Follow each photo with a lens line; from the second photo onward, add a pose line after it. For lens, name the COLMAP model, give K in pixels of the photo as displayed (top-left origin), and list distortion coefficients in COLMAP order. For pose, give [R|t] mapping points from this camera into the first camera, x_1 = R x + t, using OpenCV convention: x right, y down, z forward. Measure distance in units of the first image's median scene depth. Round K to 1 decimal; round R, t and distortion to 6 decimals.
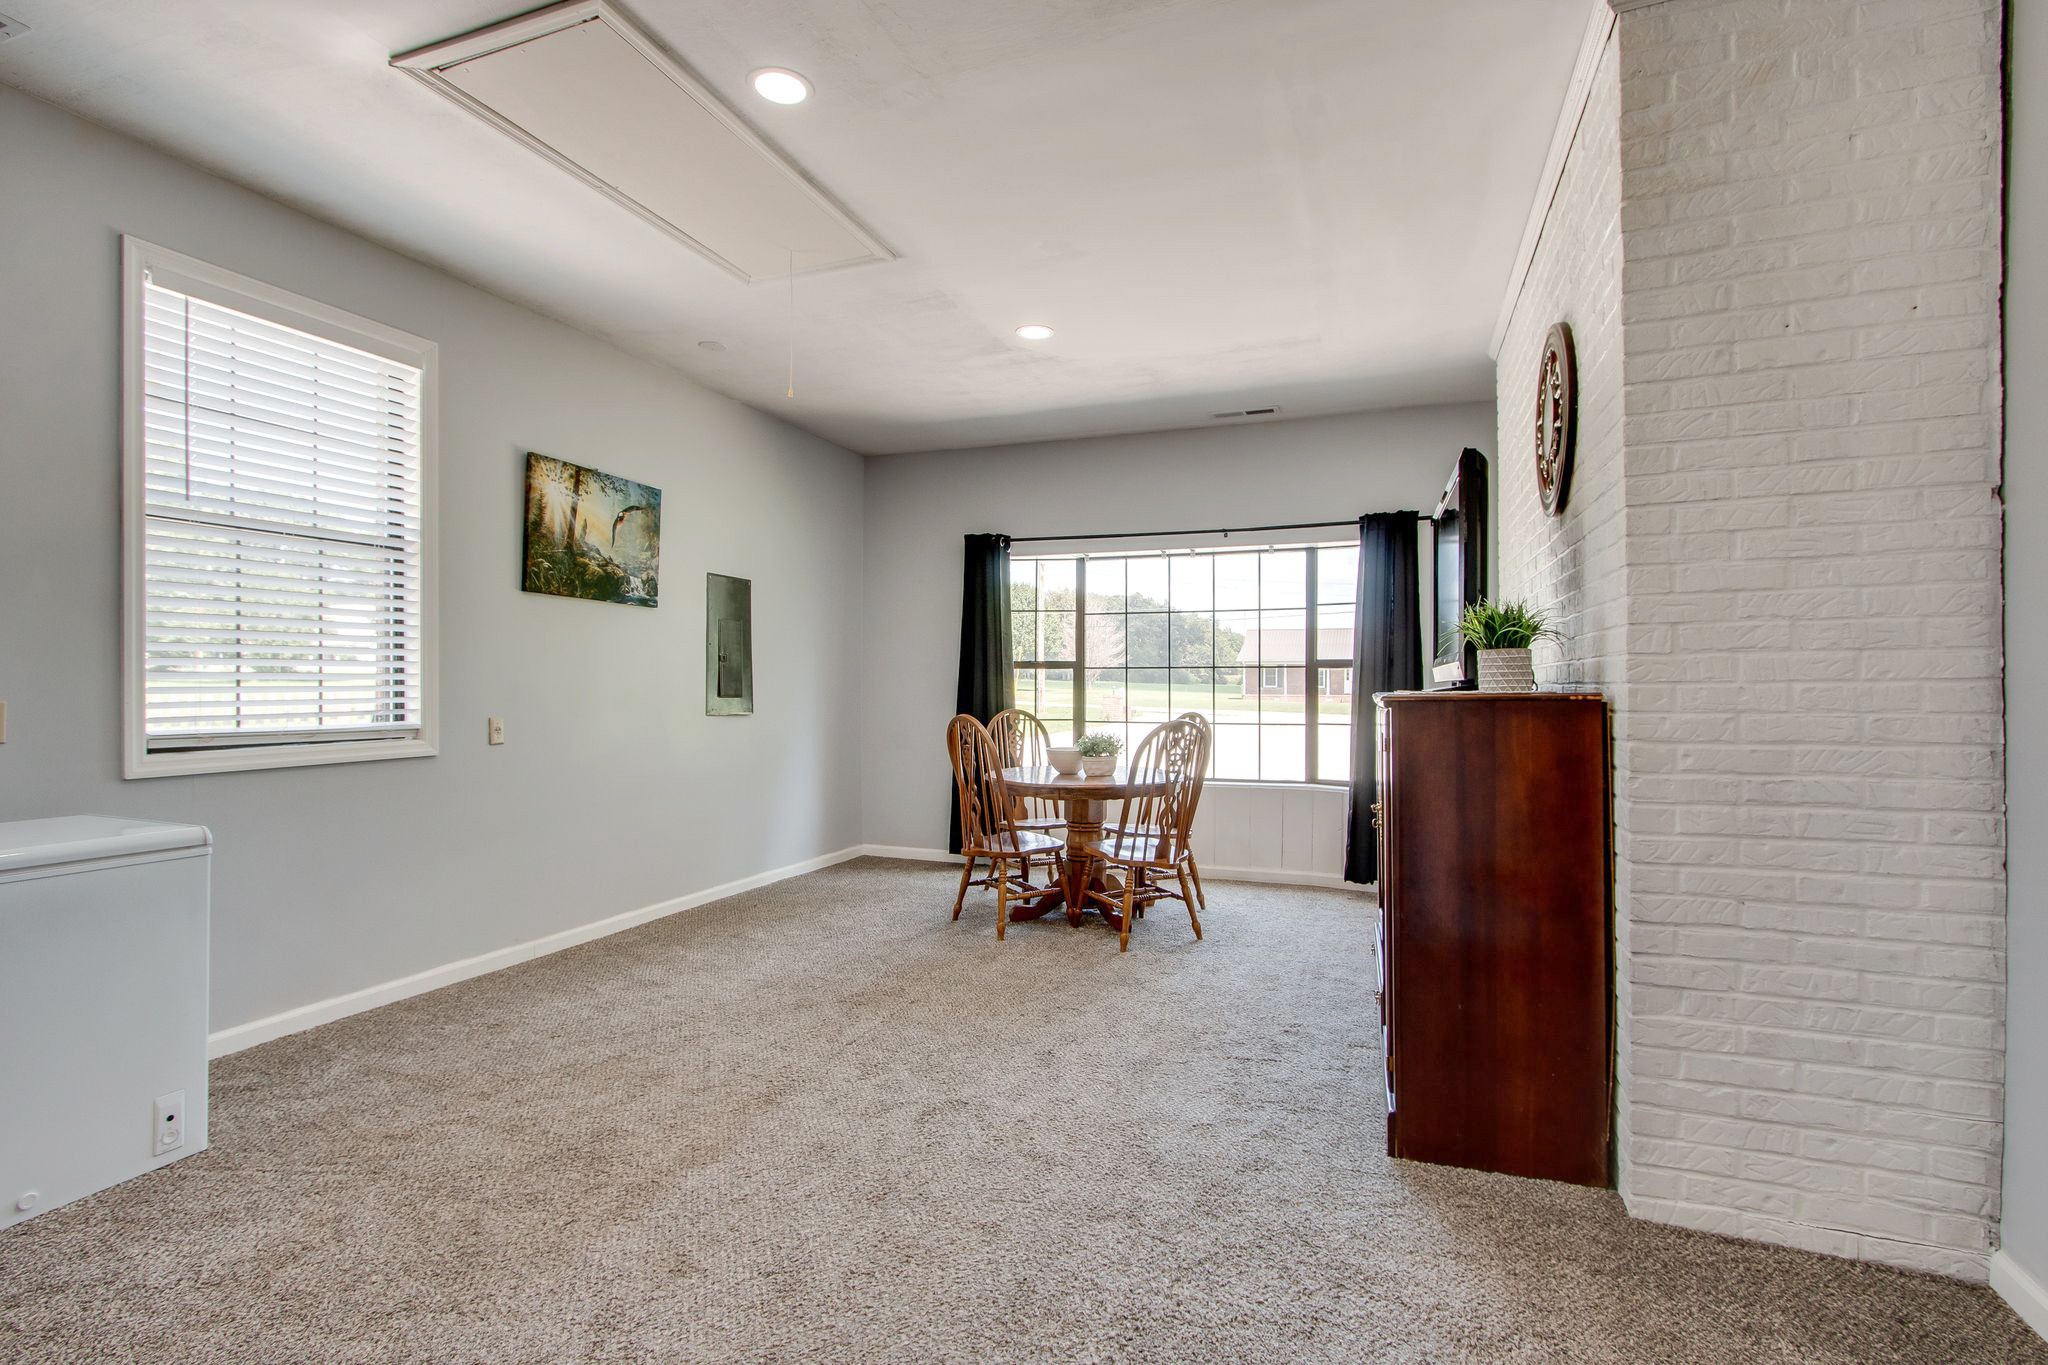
lens RADIAL K [[996.0, 0, 1043.2], [0, 996.0, 667.6], [0, 0, 1]] dist [-0.008116, 0.002947]
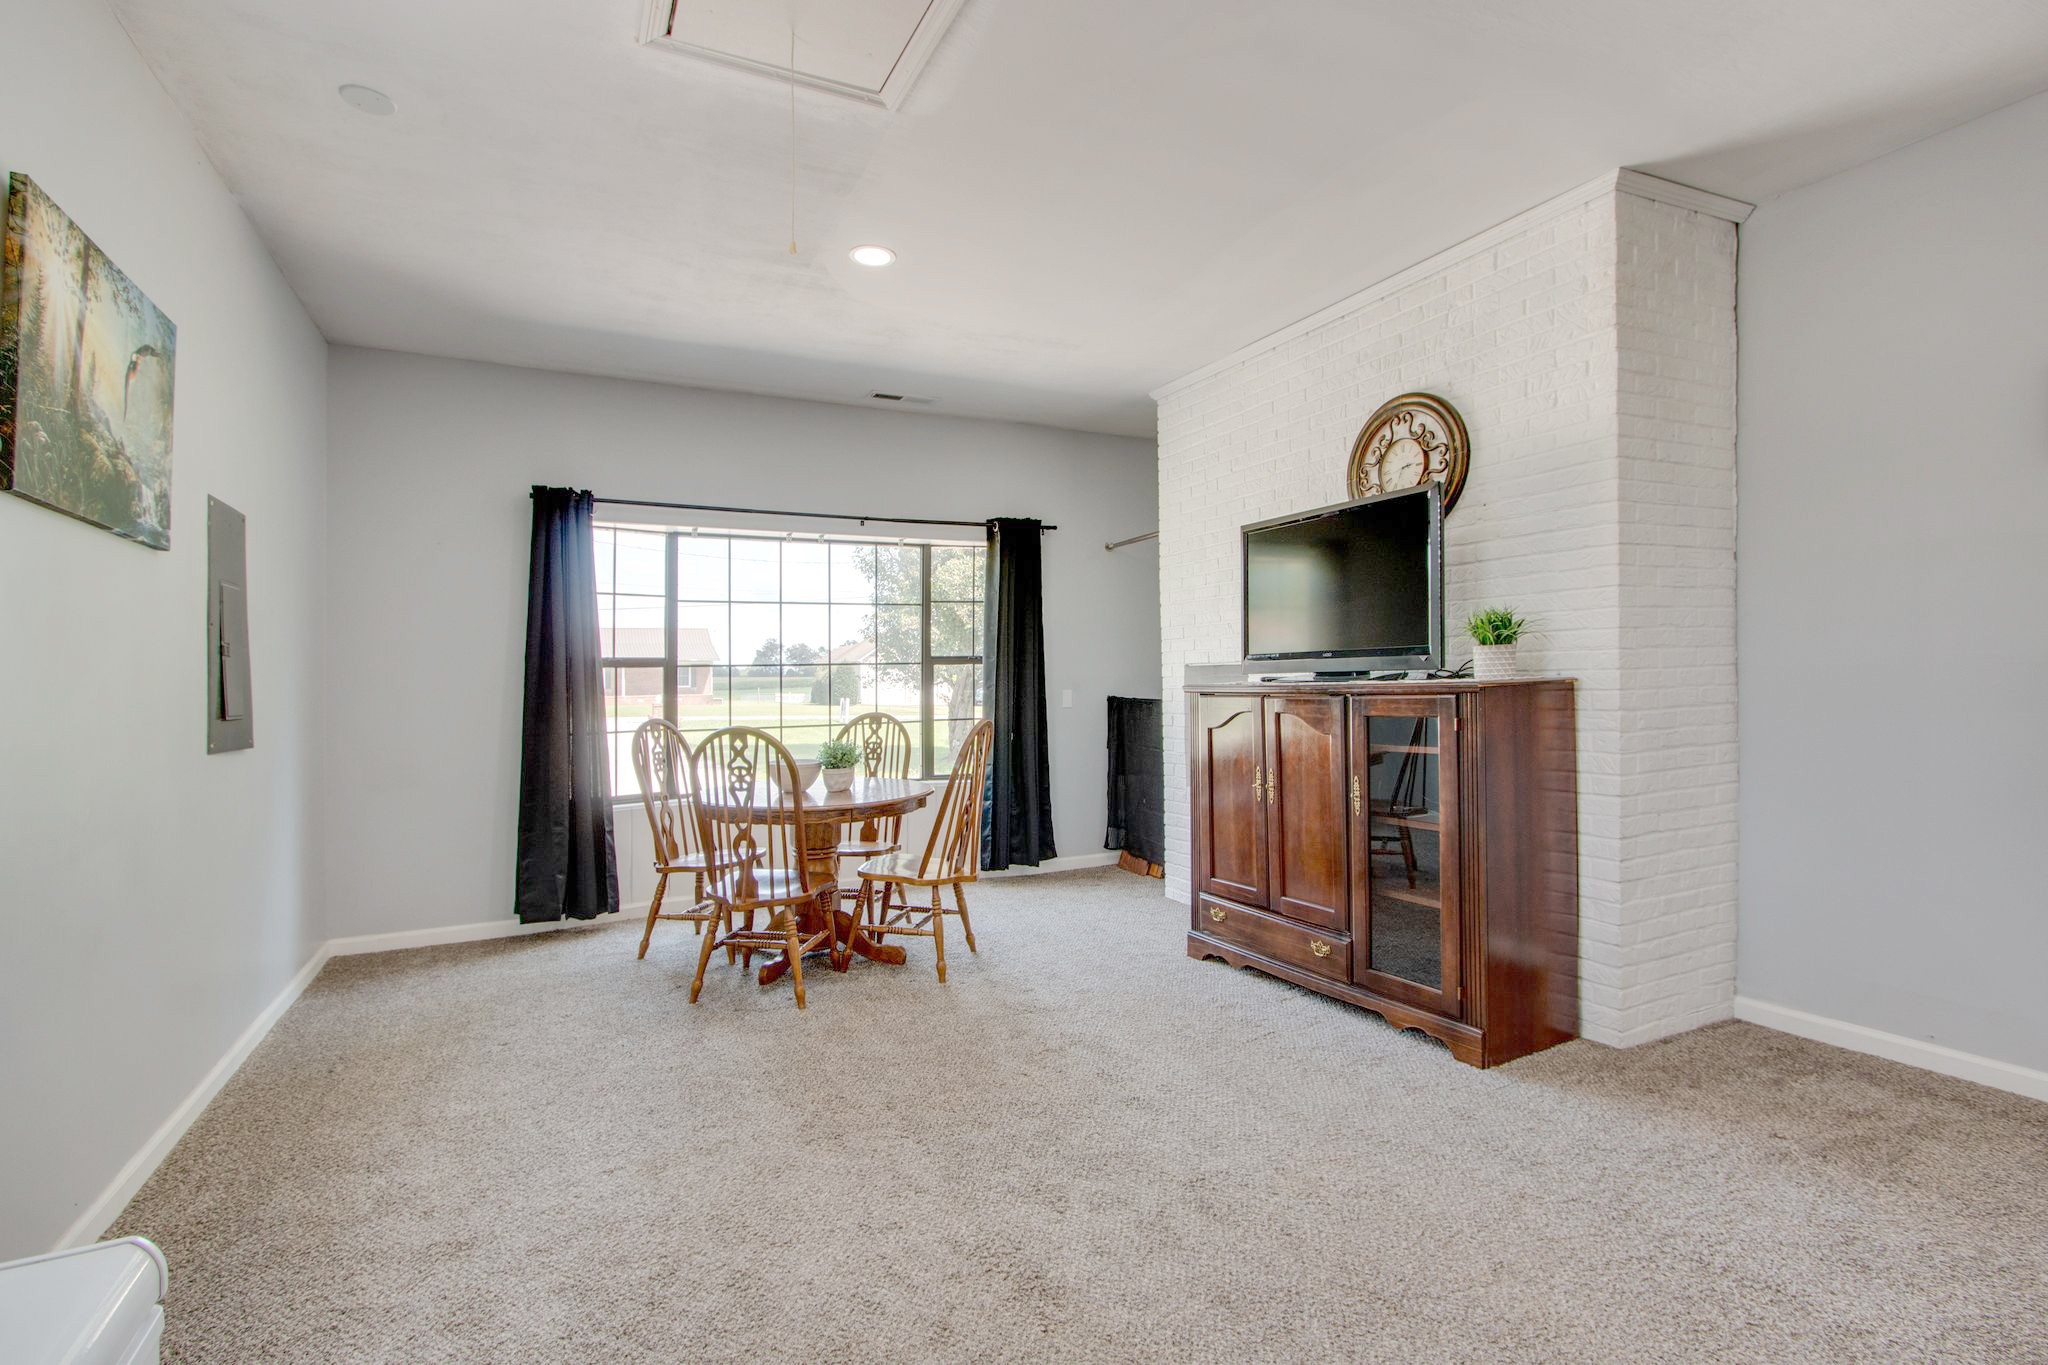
lens RADIAL K [[952.4, 0, 1045.4], [0, 952.4, 670.3], [0, 0, 1]] dist [-0.009254, 0.003537]
pose [[0.671058, -0.008105, 0.741360, -0.468479], [0.006627, 0.999966, 0.004934, 0.002310], [-0.741375, 0.001602, 0.671089, 0.346339]]
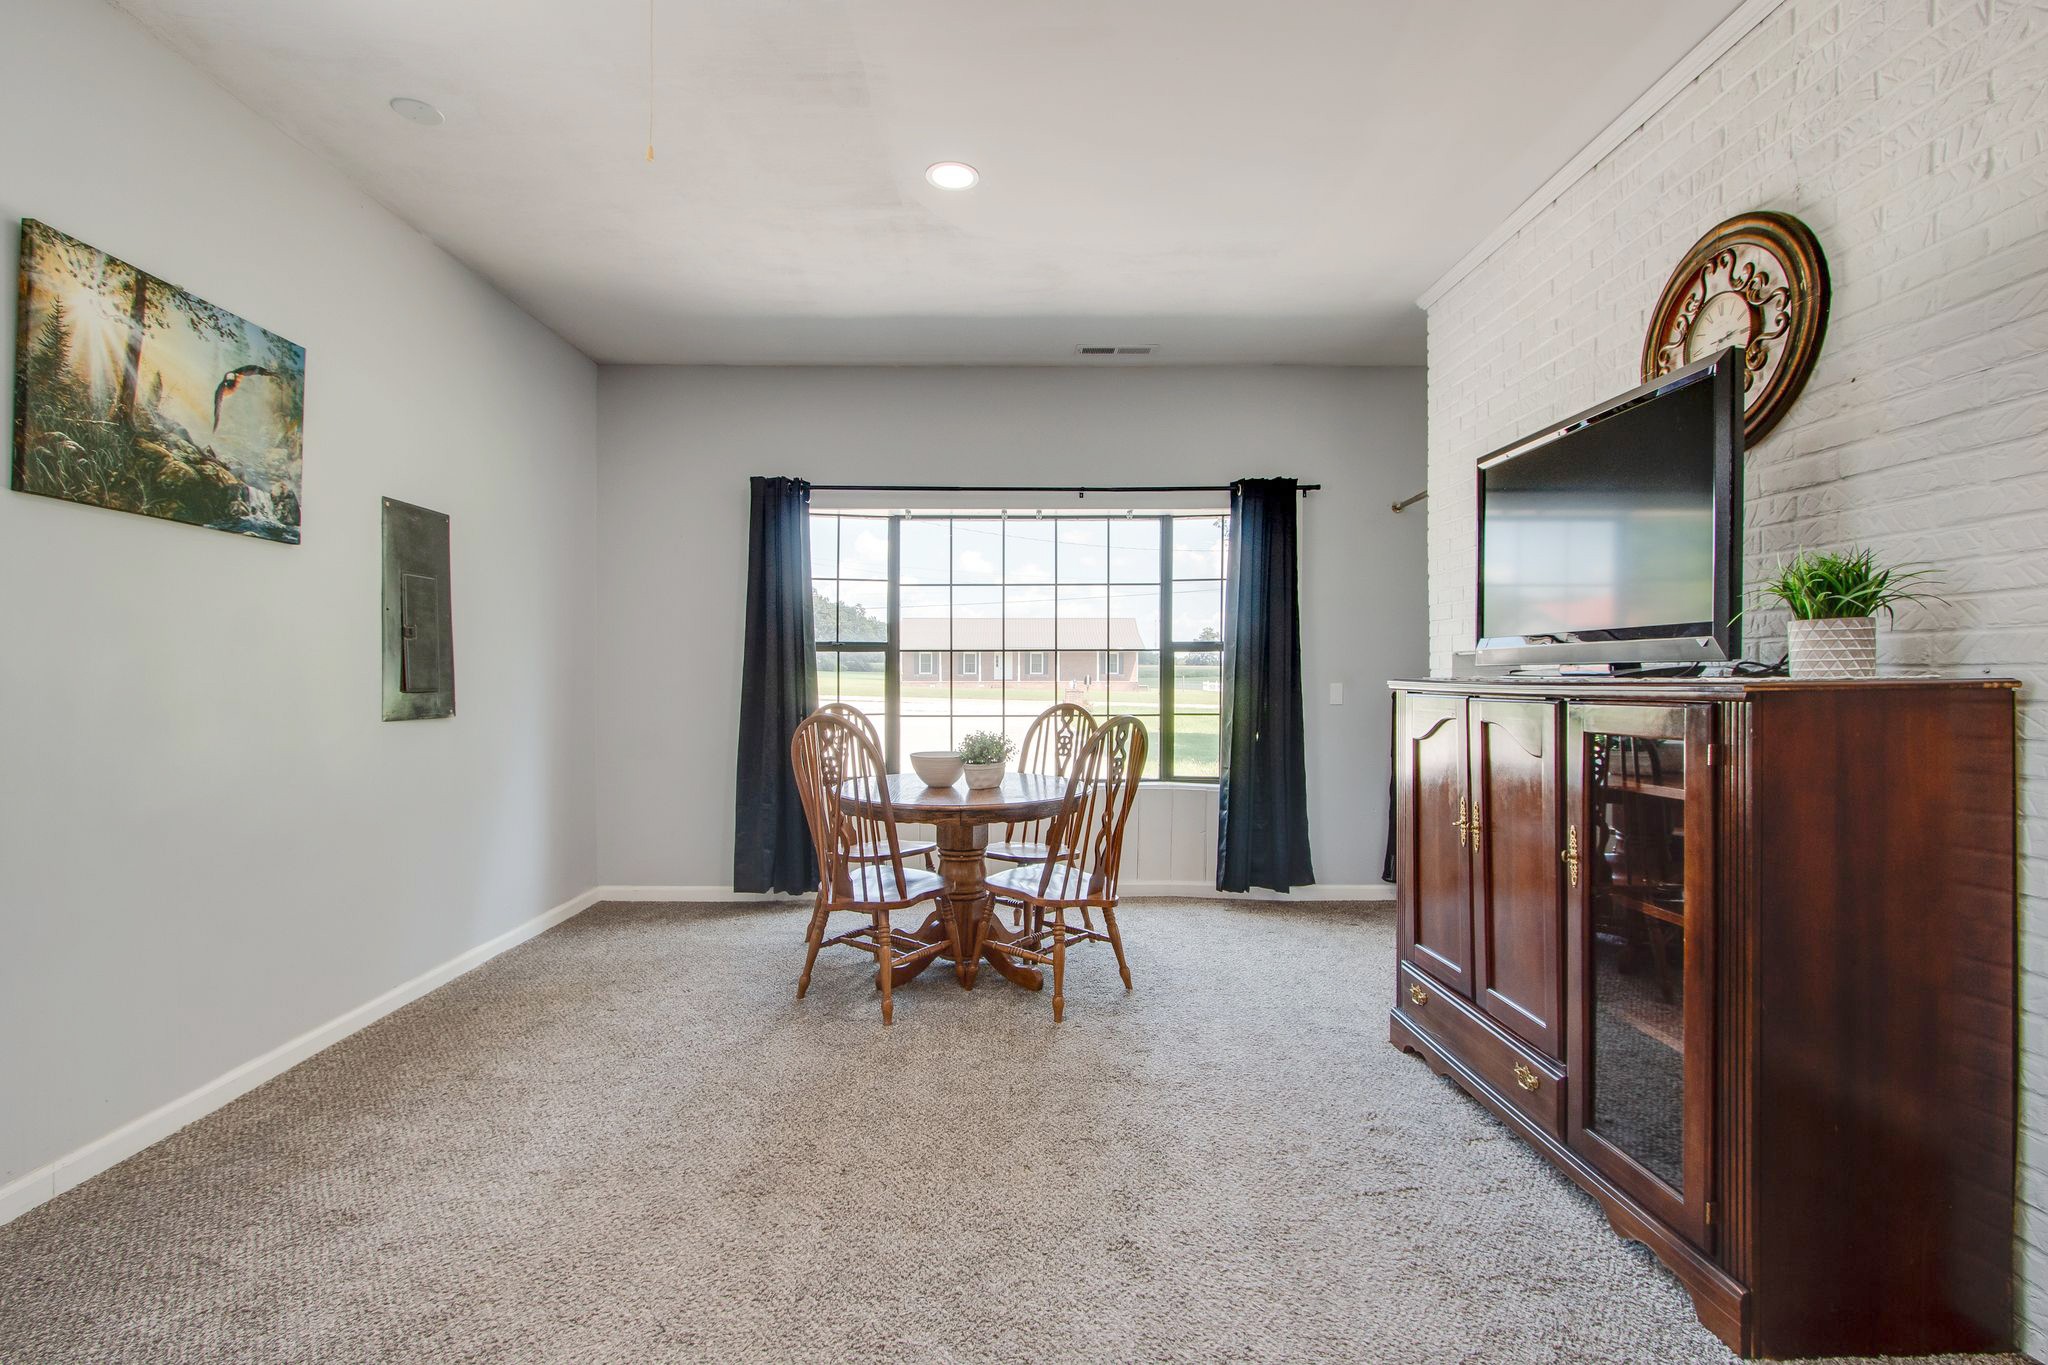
lens RADIAL K [[952.4, 0, 1037.8], [0, 952.4, 672.3], [0, 0, 1]] dist [-0.009254, 0.003537]
pose [[0.932509, -0.003947, 0.361126, -0.188186], [-0.002513, 0.999845, 0.017416, 0.005599], [-0.361139, -0.017148, 0.932354, 0.319258]]
